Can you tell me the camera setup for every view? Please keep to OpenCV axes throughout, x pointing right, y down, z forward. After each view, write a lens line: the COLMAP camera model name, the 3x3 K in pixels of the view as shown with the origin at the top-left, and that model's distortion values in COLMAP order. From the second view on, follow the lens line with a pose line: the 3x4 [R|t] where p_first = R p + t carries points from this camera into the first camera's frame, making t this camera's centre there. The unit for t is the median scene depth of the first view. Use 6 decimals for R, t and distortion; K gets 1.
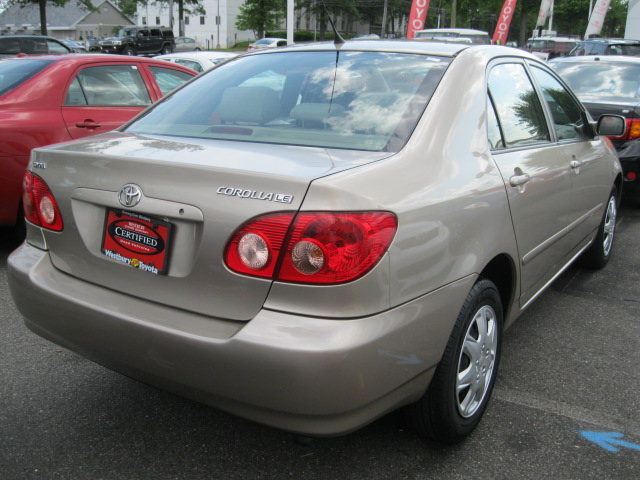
lens RADIAL K [[648.4, 0, 320.0], [0, 648.4, 240.0], [0, 0, 1]] dist [-0.105498, 0.027334]
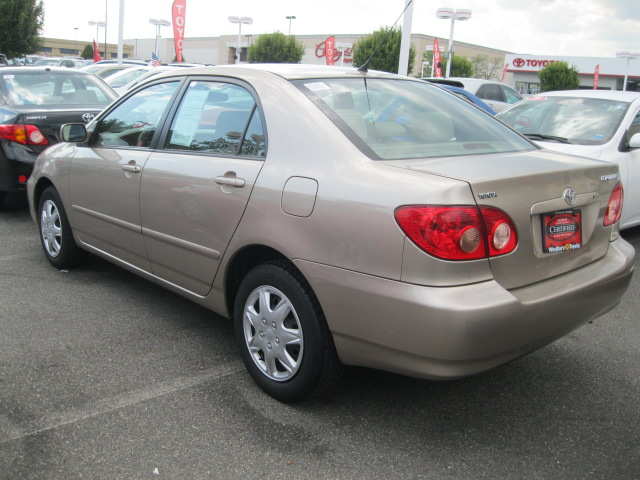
lens RADIAL K [[648.4, 0, 320.0], [0, 648.4, 240.0], [0, 0, 1]] dist [-0.105498, 0.027334]
pose [[0.237459, -0.219265, 0.946328, -1.637528], [0.219358, 0.961132, 0.167652, -0.308732], [-0.946306, 0.167774, 0.276327, 1.104740]]
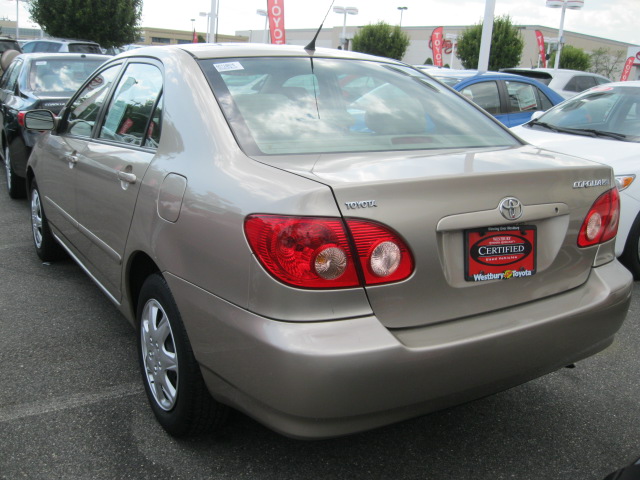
lens RADIAL K [[648.4, 0, 320.0], [0, 648.4, 240.0], [0, 0, 1]] dist [-0.105498, 0.027334]
pose [[0.400665, -0.216499, 0.890278, -1.280381], [0.204014, 0.968368, 0.143673, -0.219960], [-0.893222, 0.124065, 0.432160, 0.812626]]
